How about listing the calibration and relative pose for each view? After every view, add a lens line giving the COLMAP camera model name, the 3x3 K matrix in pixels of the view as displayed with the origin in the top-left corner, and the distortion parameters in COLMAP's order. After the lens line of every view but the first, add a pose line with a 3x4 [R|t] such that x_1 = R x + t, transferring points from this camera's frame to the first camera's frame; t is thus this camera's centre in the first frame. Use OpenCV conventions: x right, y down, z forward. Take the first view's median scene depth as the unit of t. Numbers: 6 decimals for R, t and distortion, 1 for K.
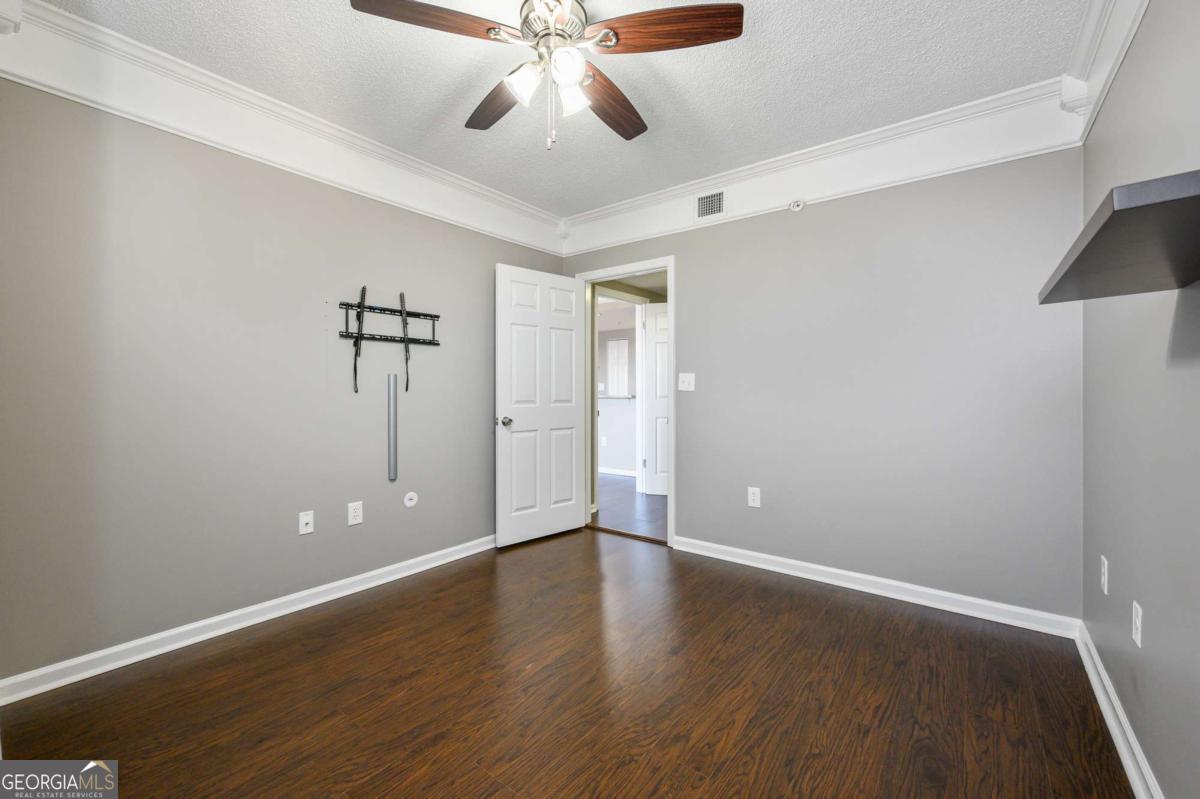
lens RADIAL K [[490.5, 0, 590.1], [0, 490.5, 394.5], [0, 0, 1]] dist [-0.001474, -0.000244]
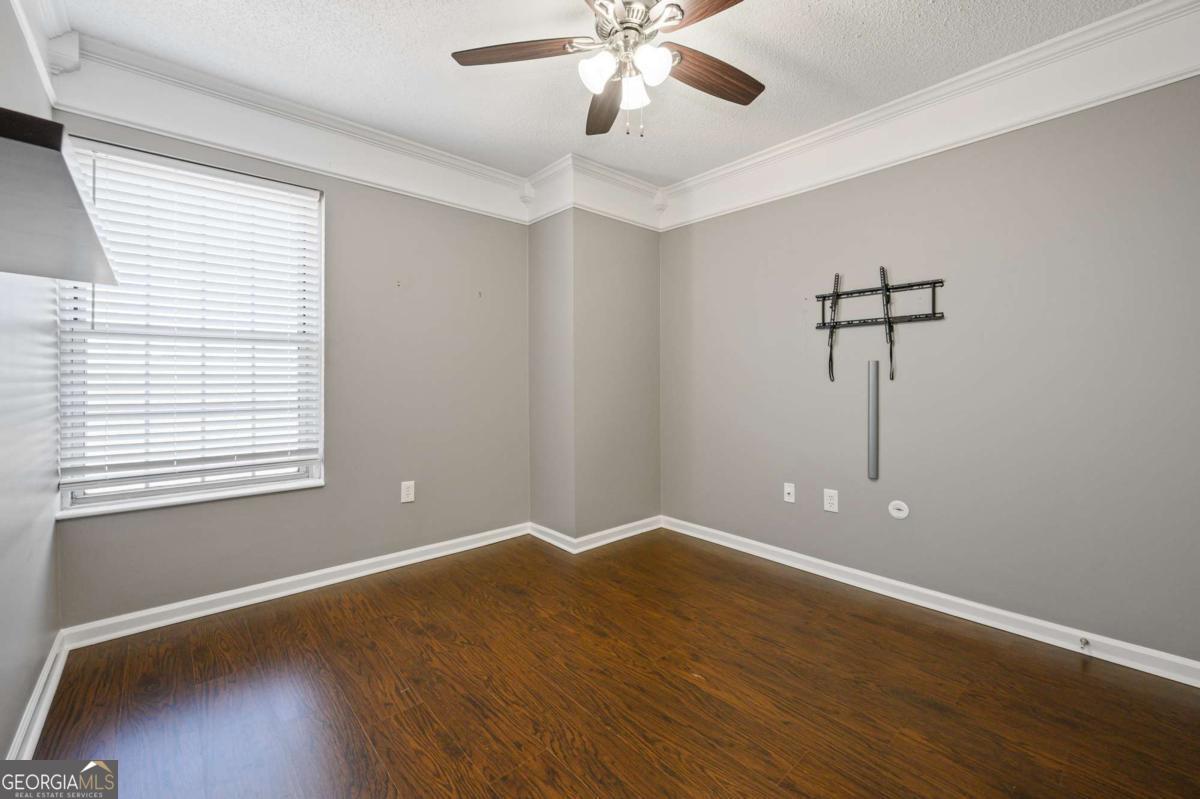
lens RADIAL K [[490.5, 0, 614.0], [0, 490.5, 381.9], [0, 0, 1]] dist [-0.001474, -0.000244]
pose [[-0.157962, 0.002101, -0.987443, 0.632644], [-0.011359, 0.999928, 0.003944, -0.001420], [0.987380, 0.011840, -0.157926, 0.766180]]
